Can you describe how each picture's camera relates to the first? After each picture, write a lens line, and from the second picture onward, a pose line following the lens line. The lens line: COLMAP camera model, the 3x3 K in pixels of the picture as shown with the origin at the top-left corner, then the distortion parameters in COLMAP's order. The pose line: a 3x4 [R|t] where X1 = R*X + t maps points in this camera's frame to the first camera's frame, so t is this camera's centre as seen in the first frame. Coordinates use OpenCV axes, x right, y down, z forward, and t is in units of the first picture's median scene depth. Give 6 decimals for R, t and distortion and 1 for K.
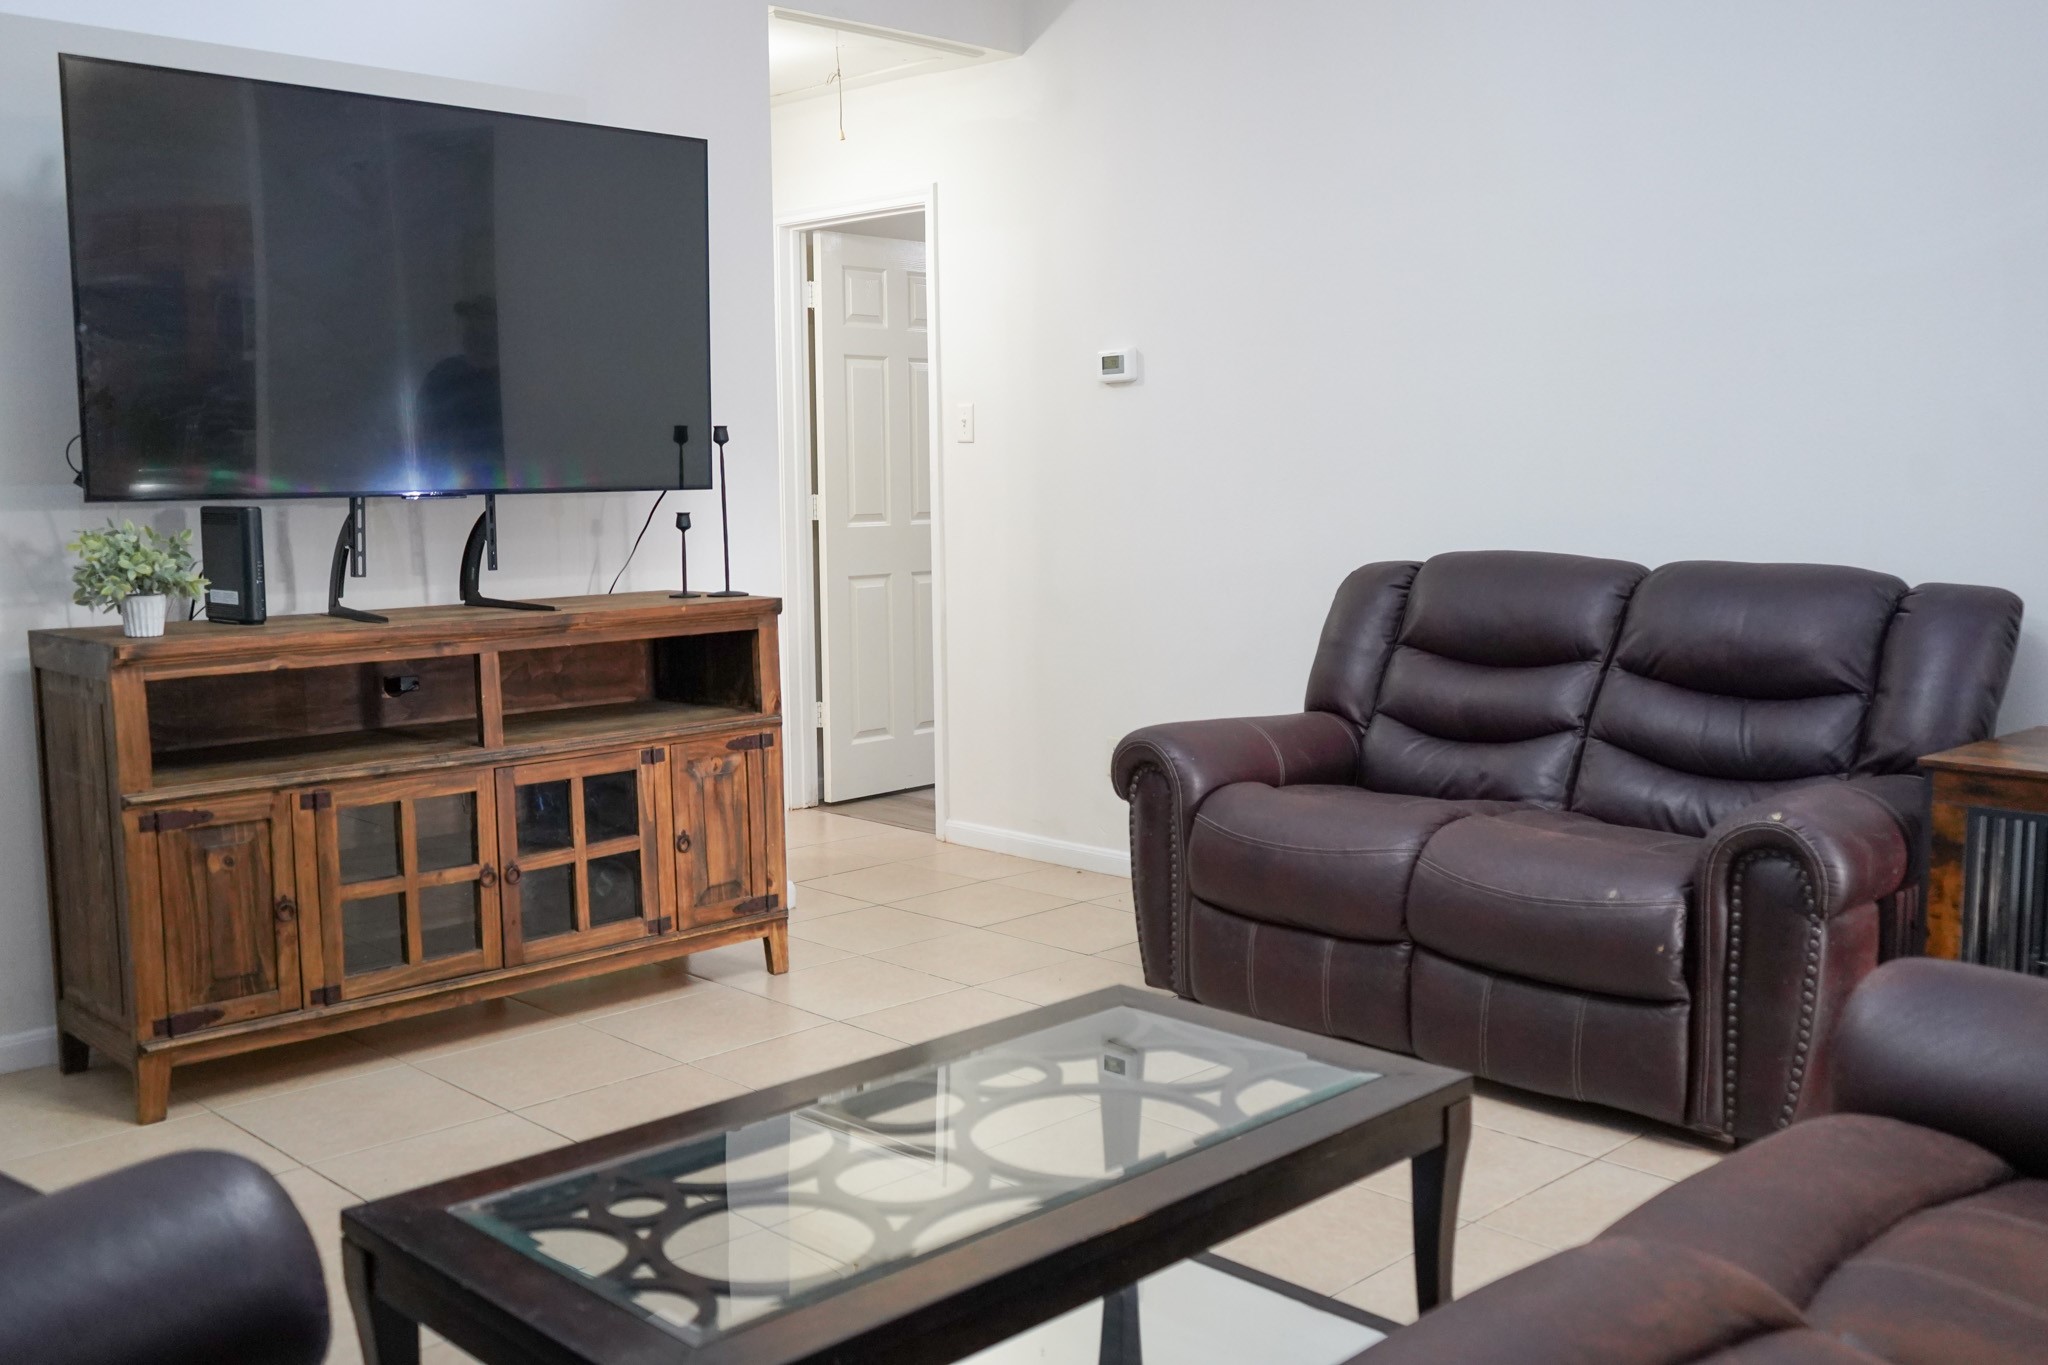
lens RADIAL K [[1908.0, 0, 1022.1], [0, 1908.0, 689.0], [0, 0, 1]] dist [-0.000101, 0.000000]
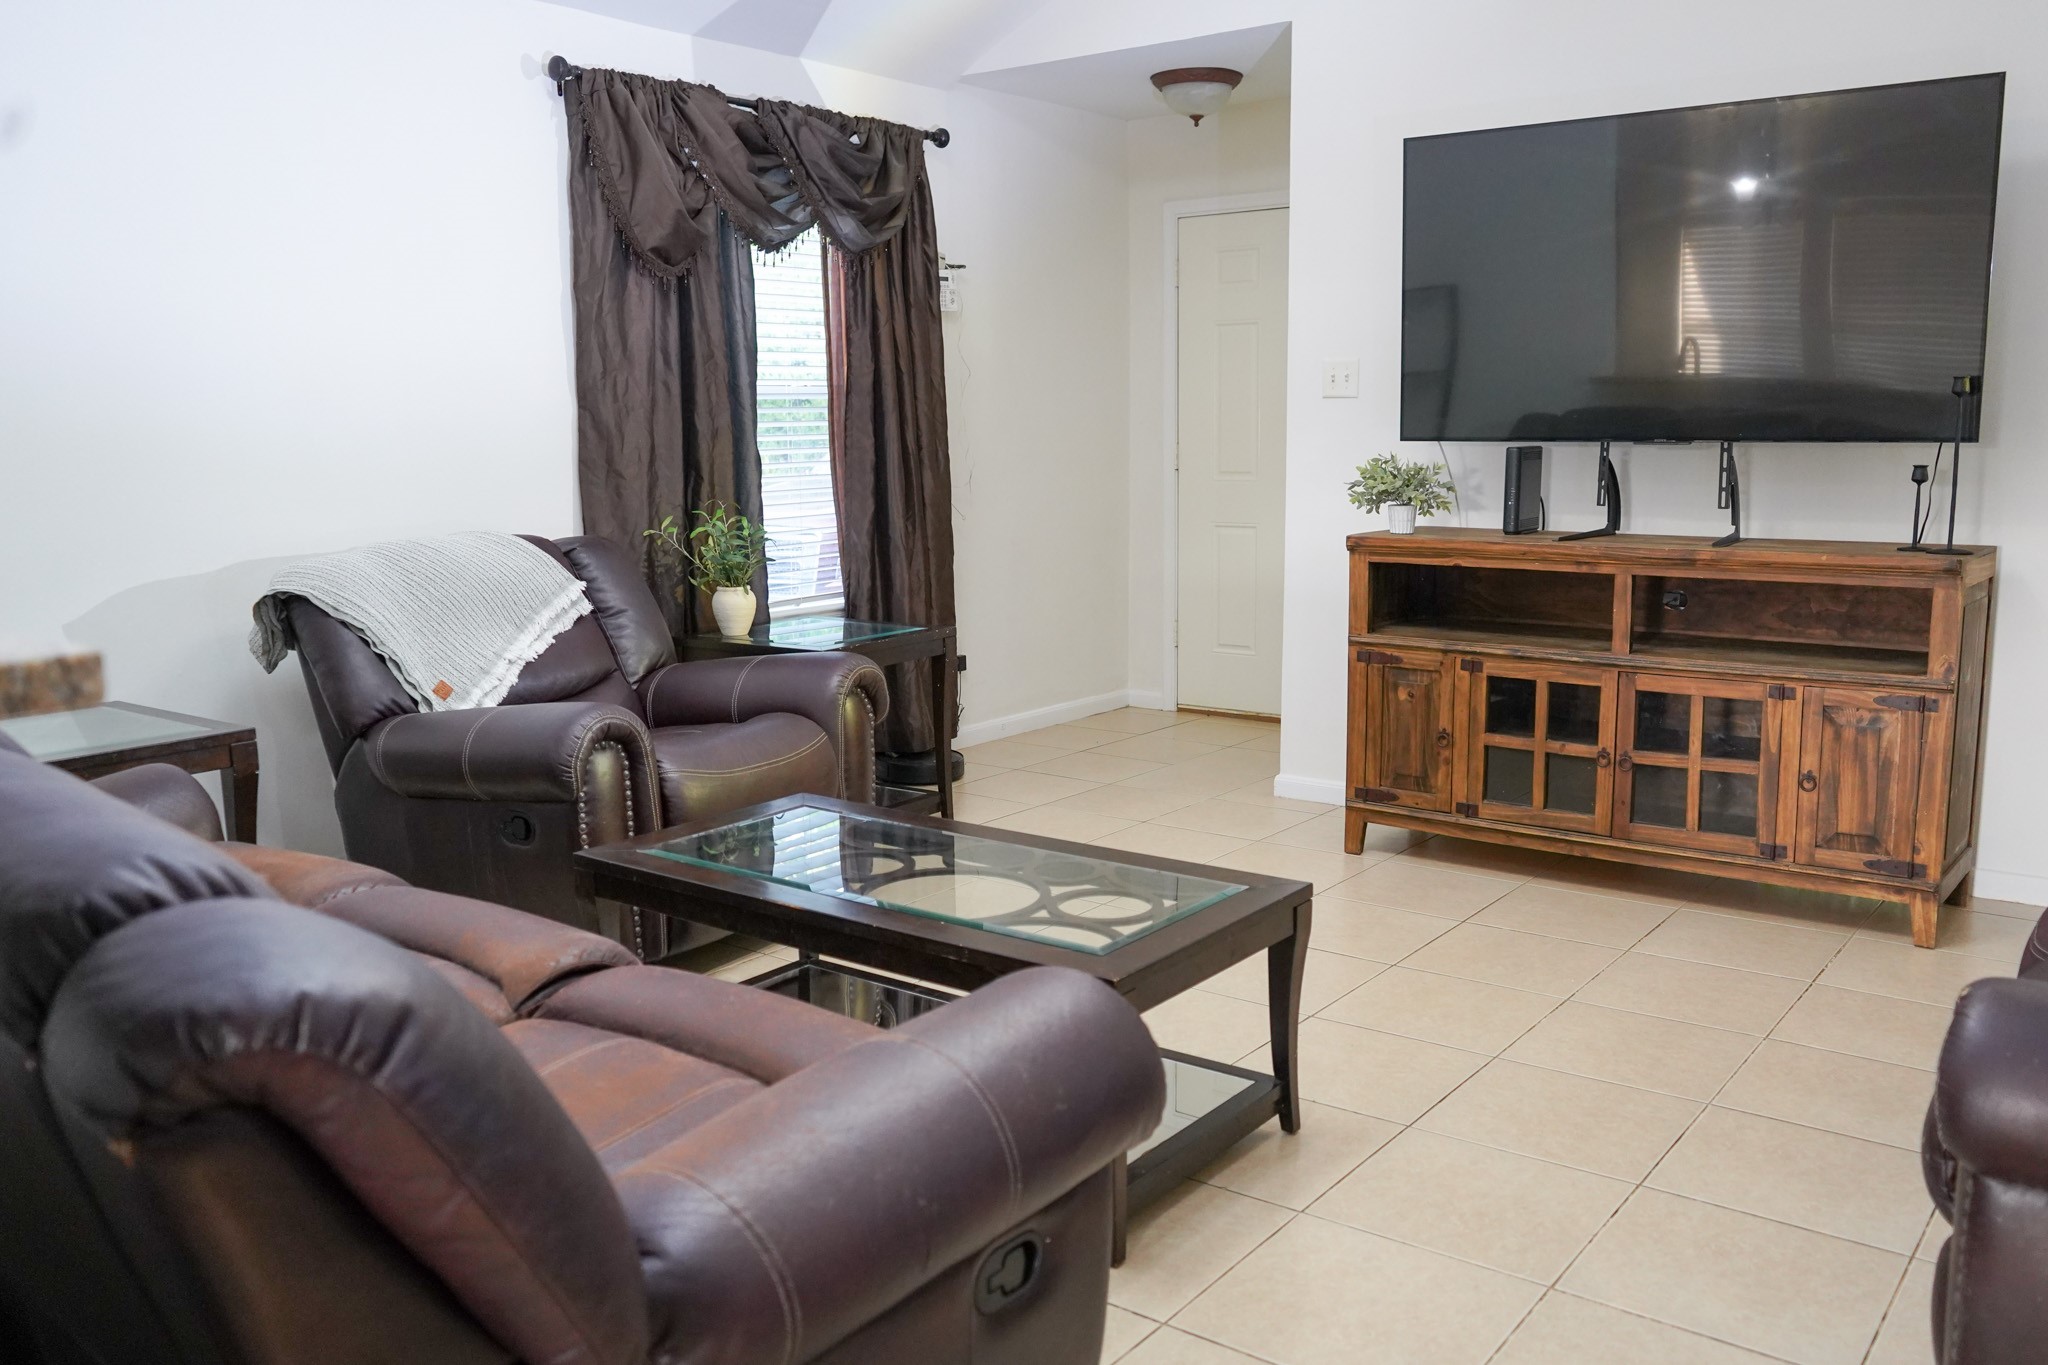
lens RADIAL K [[1688.6, 0, 1023.3], [0, 1688.6, 678.5], [0, 0, 1]] dist [0.019382, 0.003575]
pose [[0.169072, 0.166185, -0.971492, 0.692158], [-0.110218, 0.982688, 0.148918, -0.071075], [0.979421, 0.081898, 0.184462, 0.432983]]
